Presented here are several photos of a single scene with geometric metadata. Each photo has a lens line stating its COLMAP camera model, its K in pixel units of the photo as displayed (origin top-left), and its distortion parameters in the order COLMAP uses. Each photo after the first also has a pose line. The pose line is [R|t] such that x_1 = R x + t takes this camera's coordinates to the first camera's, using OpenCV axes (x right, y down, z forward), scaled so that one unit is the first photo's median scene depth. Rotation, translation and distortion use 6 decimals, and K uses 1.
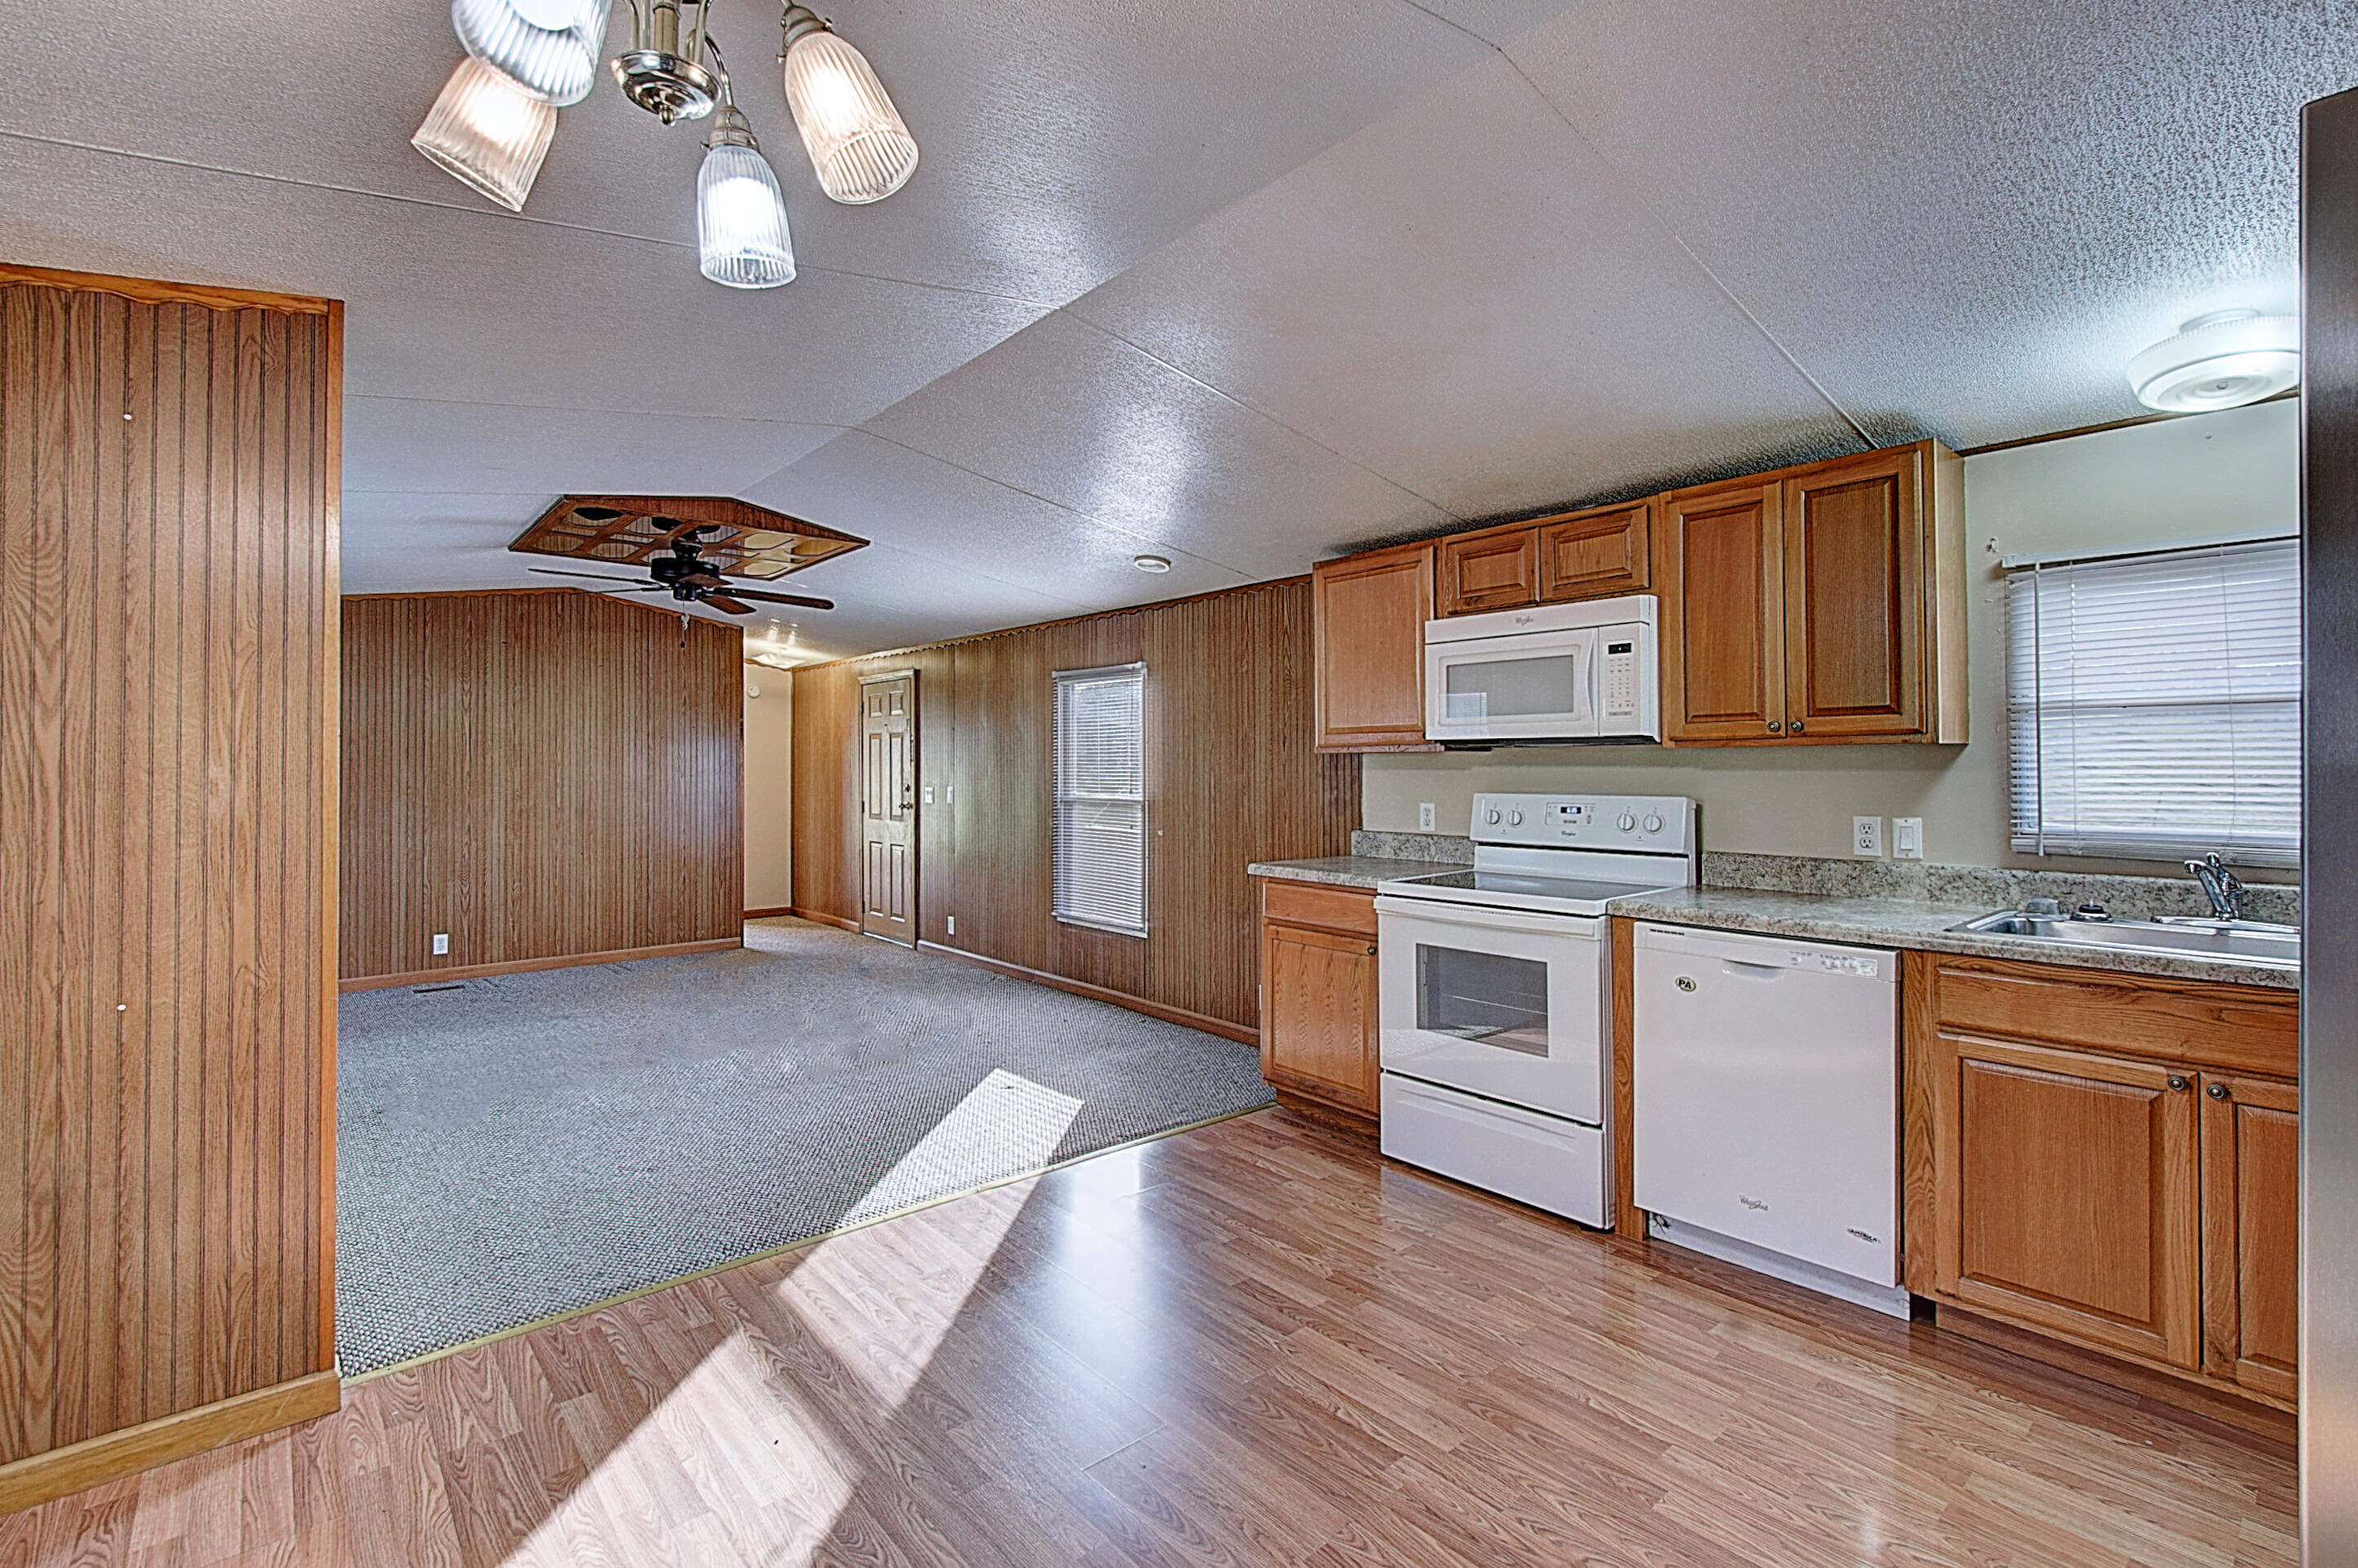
lens RADIAL K [[1055.5, 0, 1168.0], [0, 1055.5, 758.2], [0, 0, 1]] dist [0.004166, -0.000399]
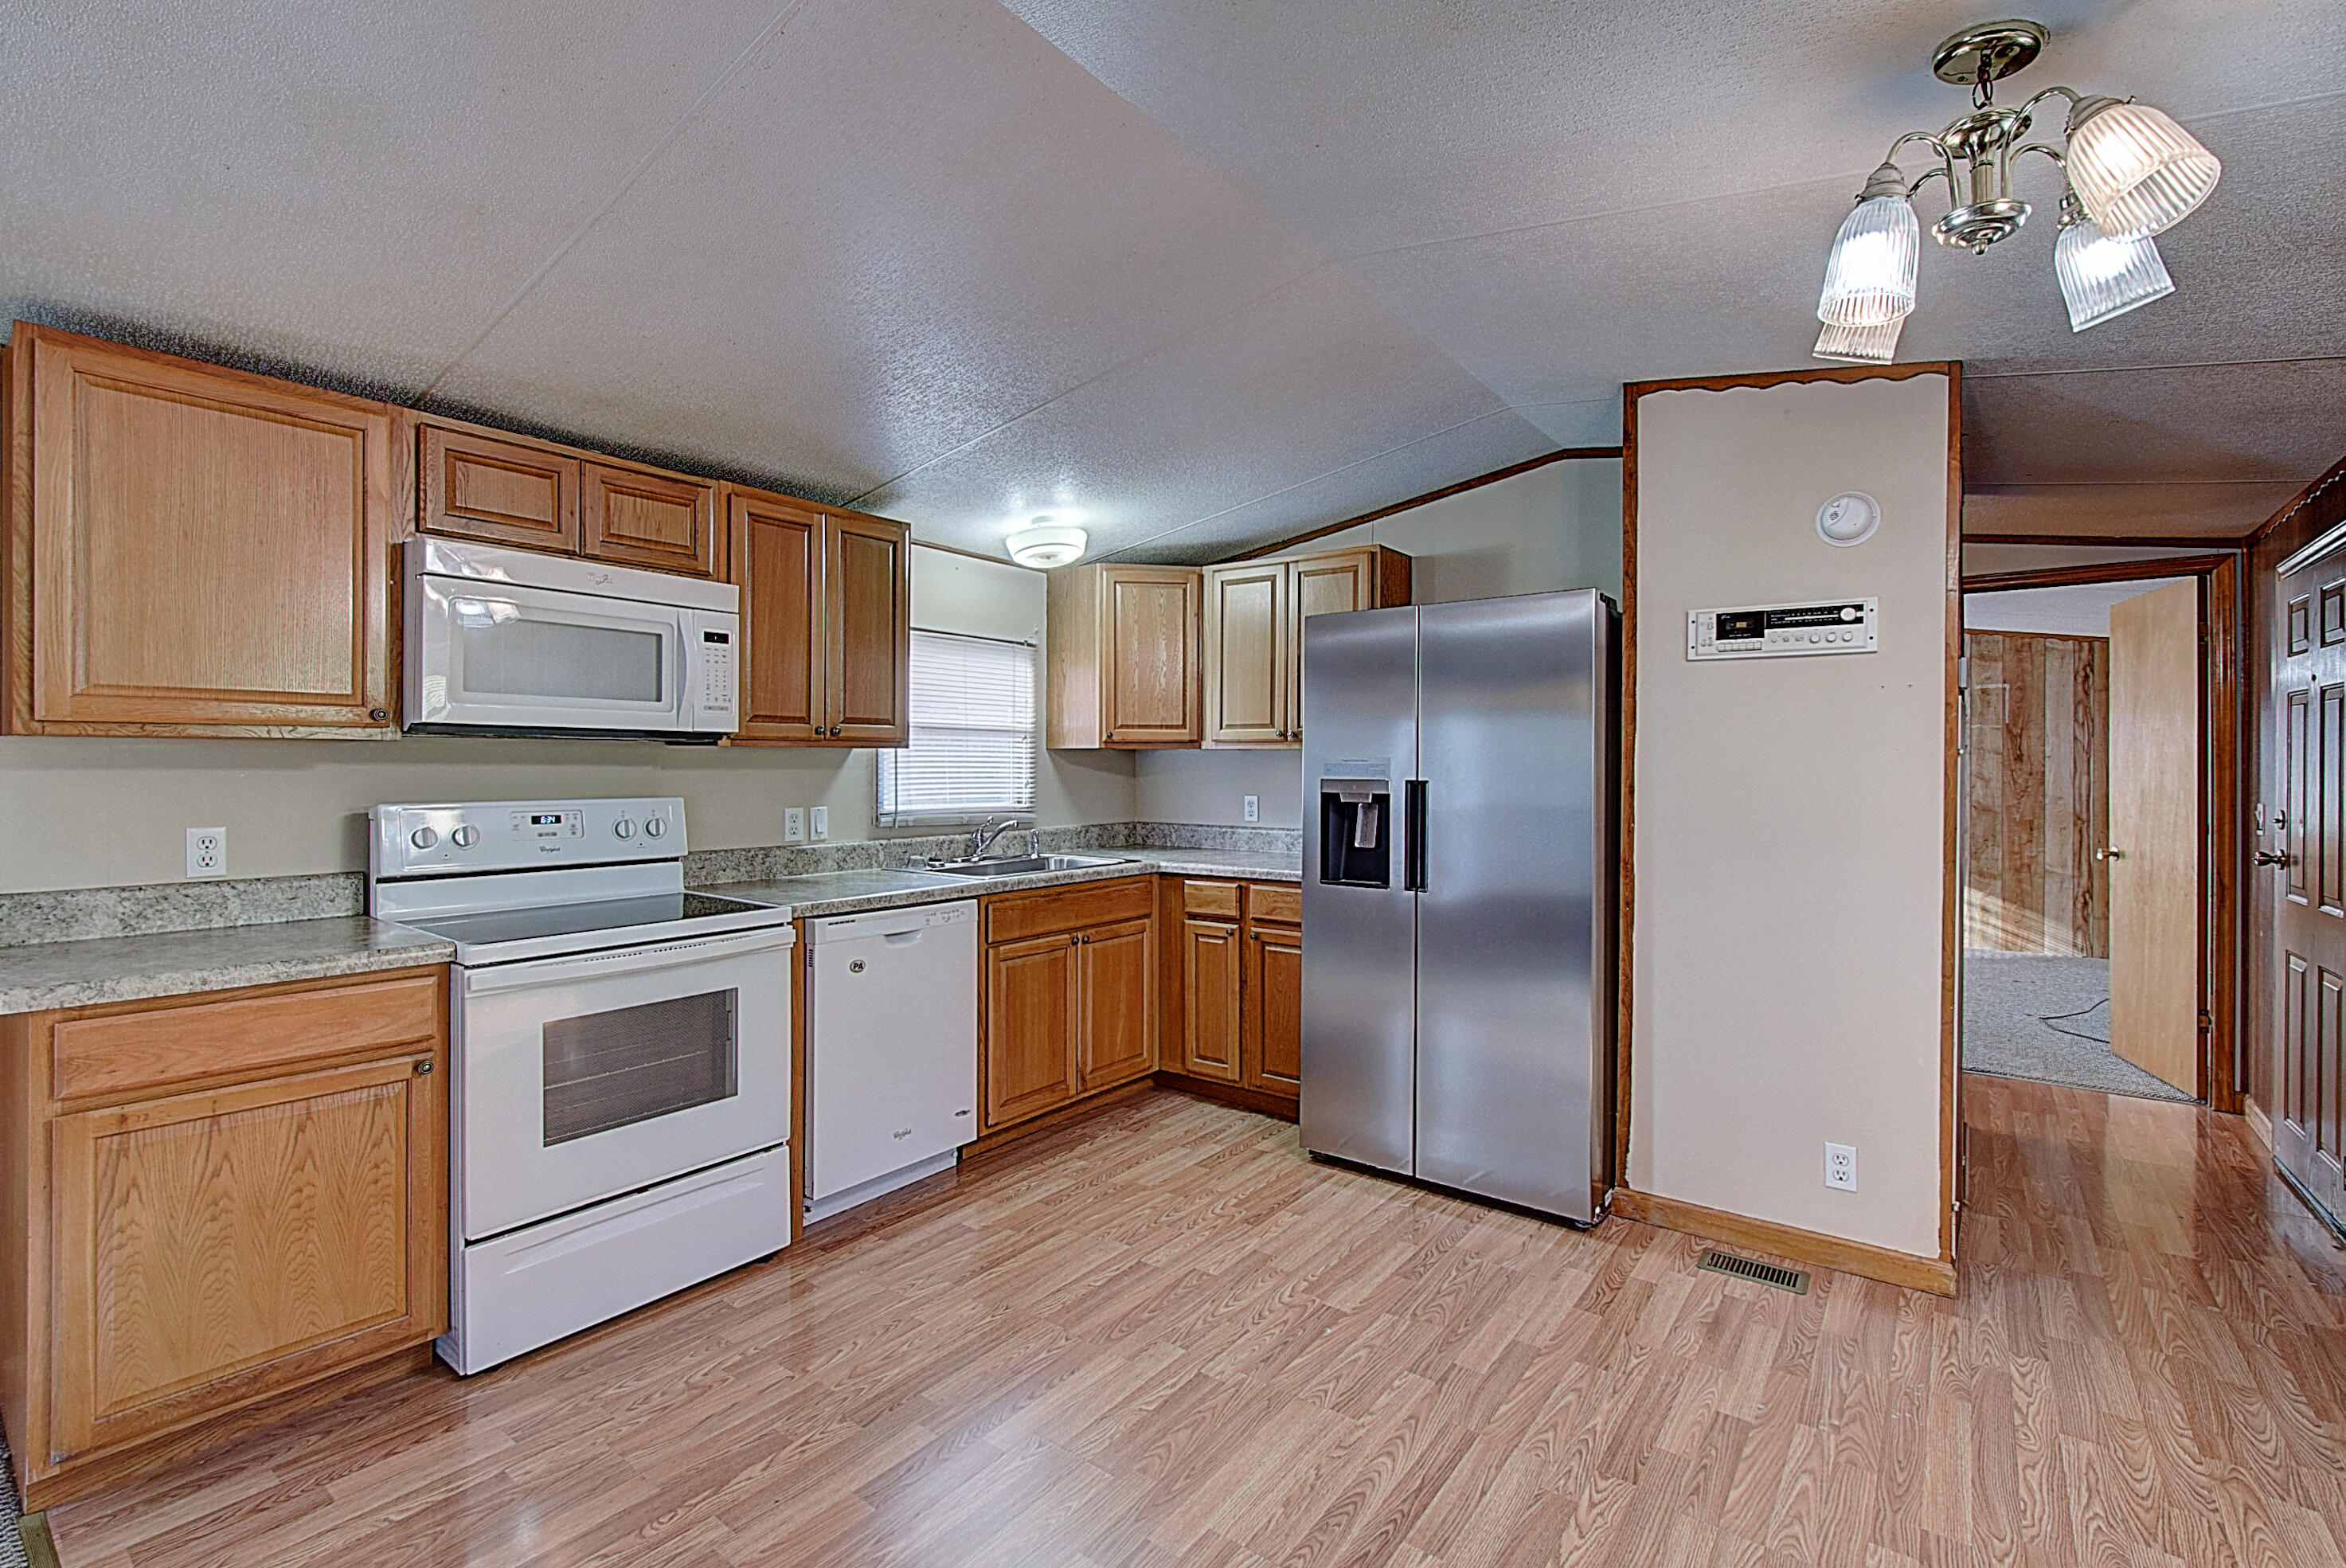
lens RADIAL K [[1045.2, 0, 1152.2], [0, 1045.2, 772.7], [0, 0, 1]] dist [0.004070, -0.007041]
pose [[-0.202860, -0.005295, 0.979193, -0.567491], [-0.011199, 0.999933, 0.003087, 0.007468], [-0.979144, -0.010340, -0.202905, 0.842610]]
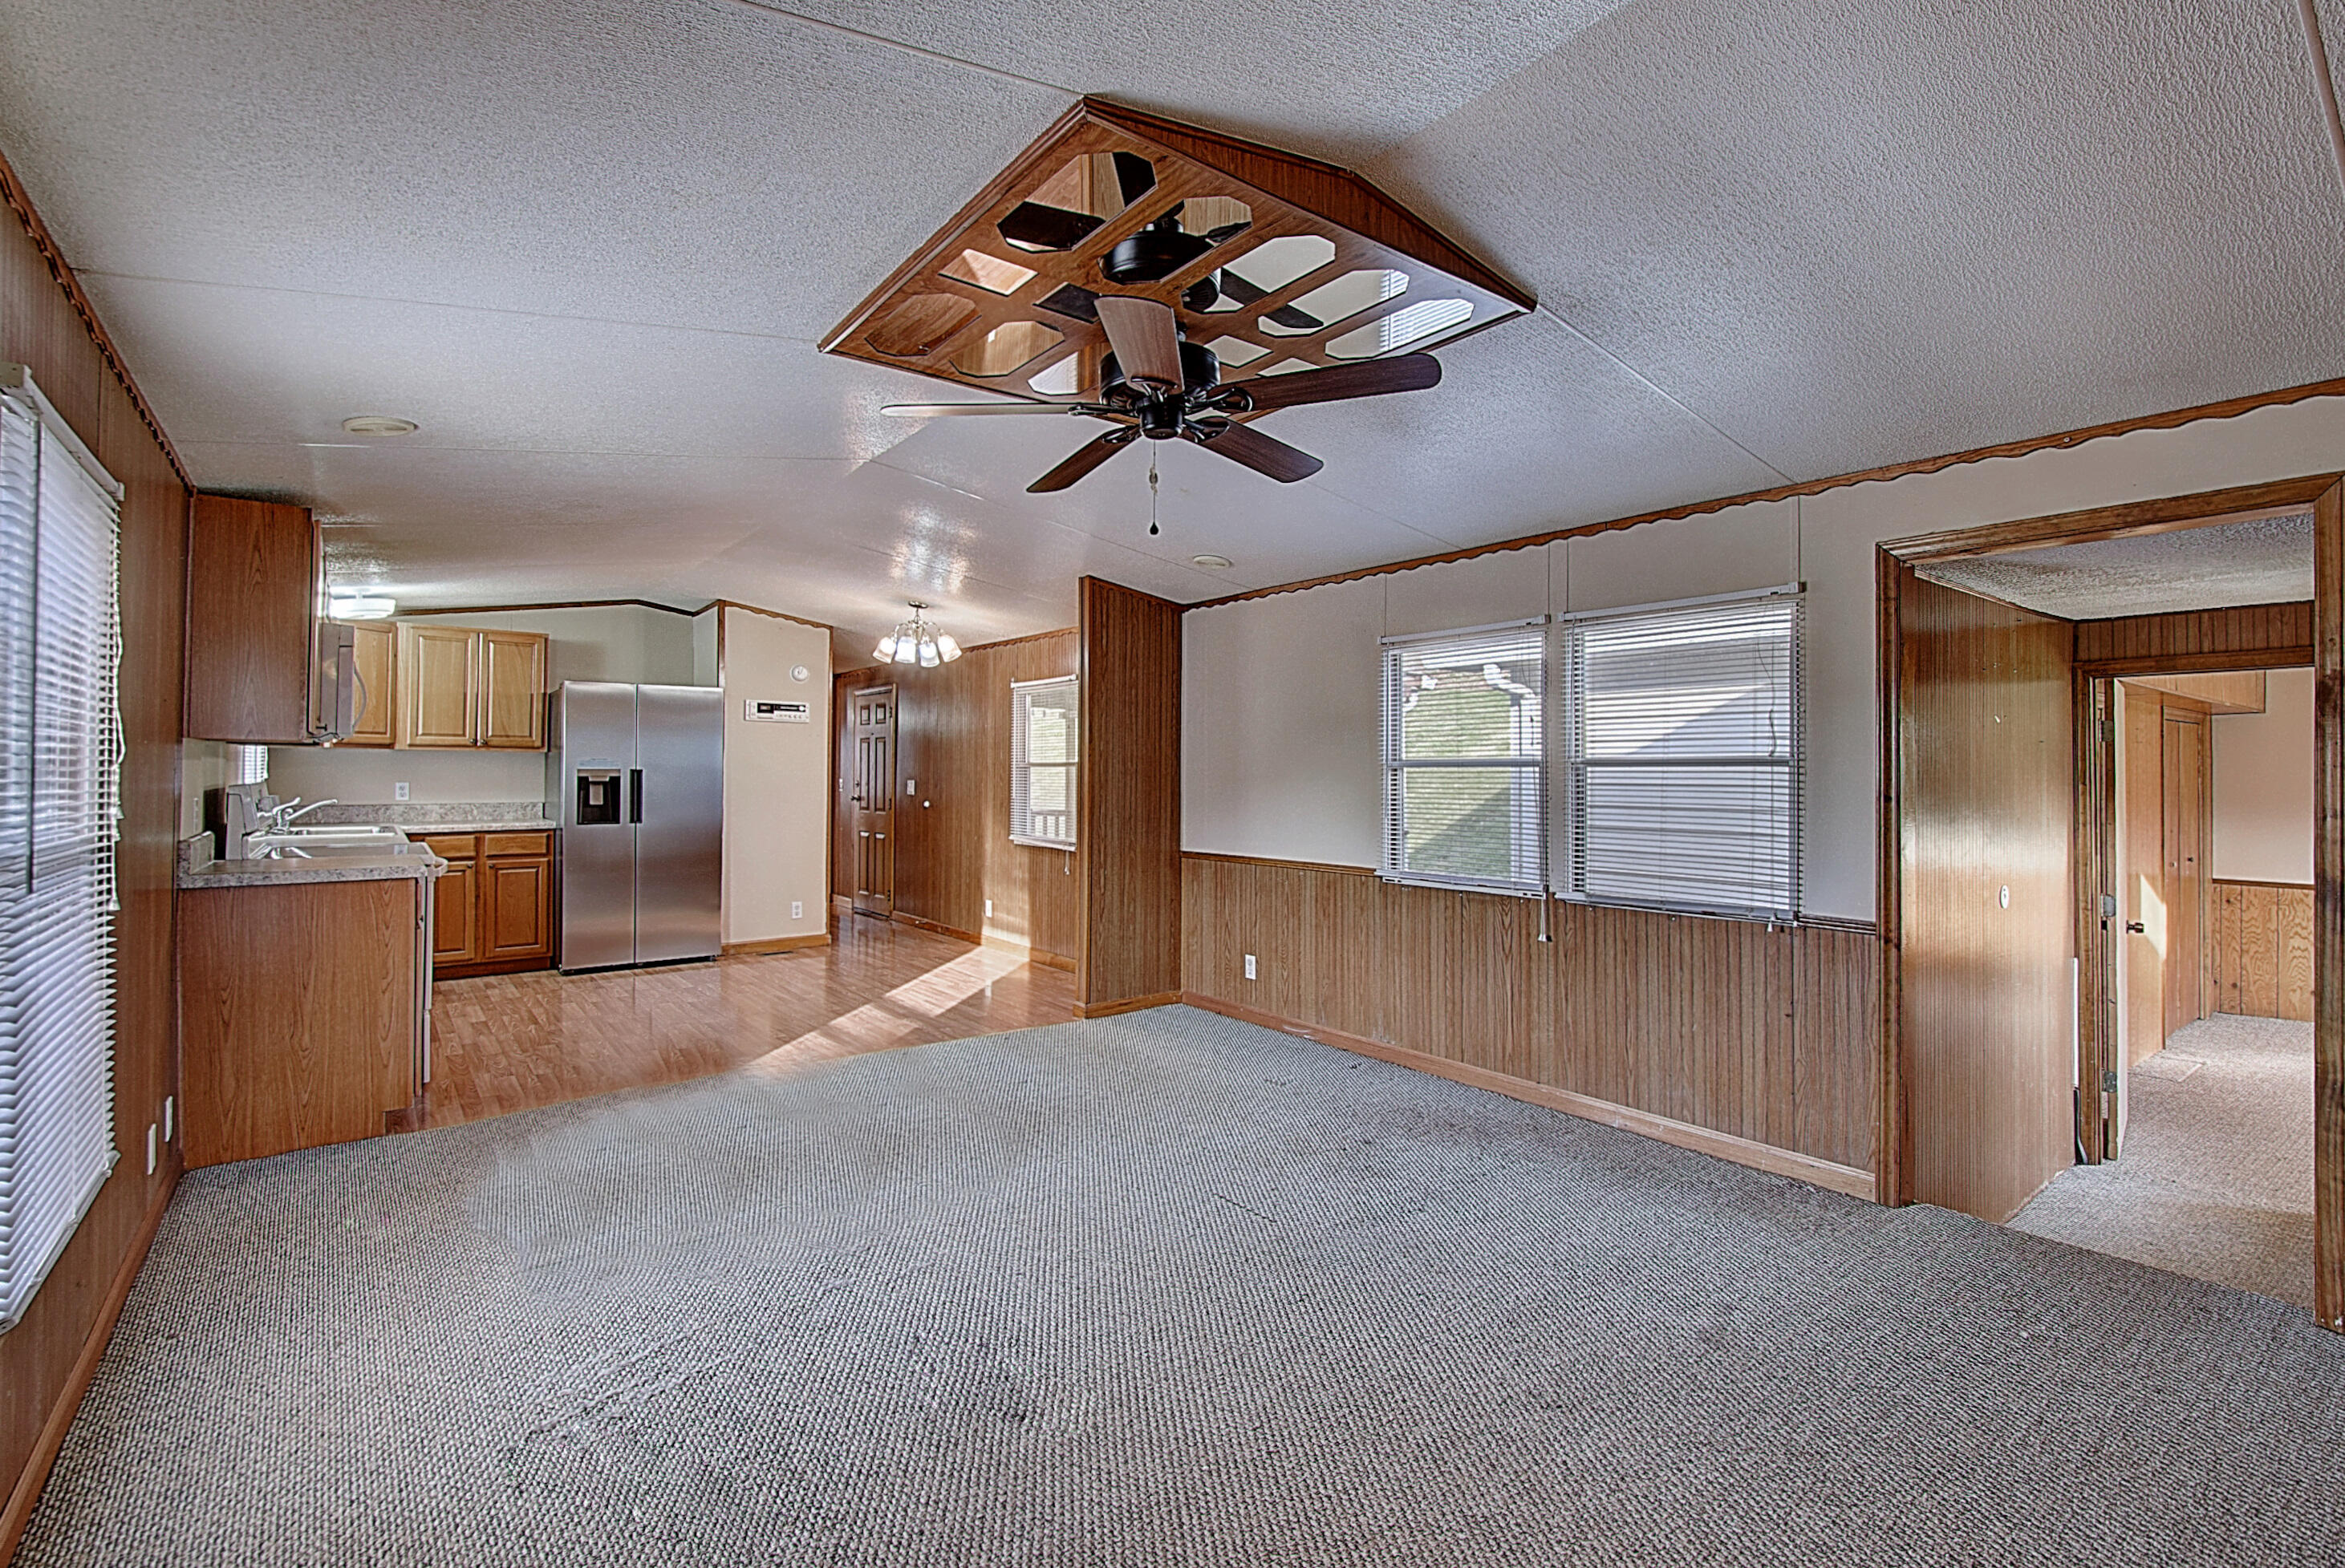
lens RADIAL K [[1044.6, 0, 1156.2], [0, 1044.6, 760.9], [0, 0, 1]] dist [0.004070, -0.007041]
pose [[-0.998164, -0.002362, 0.060530, -0.790337], [-0.003506, 0.999817, -0.018799, 0.034729], [-0.060474, -0.018977, -0.997989, 2.451525]]
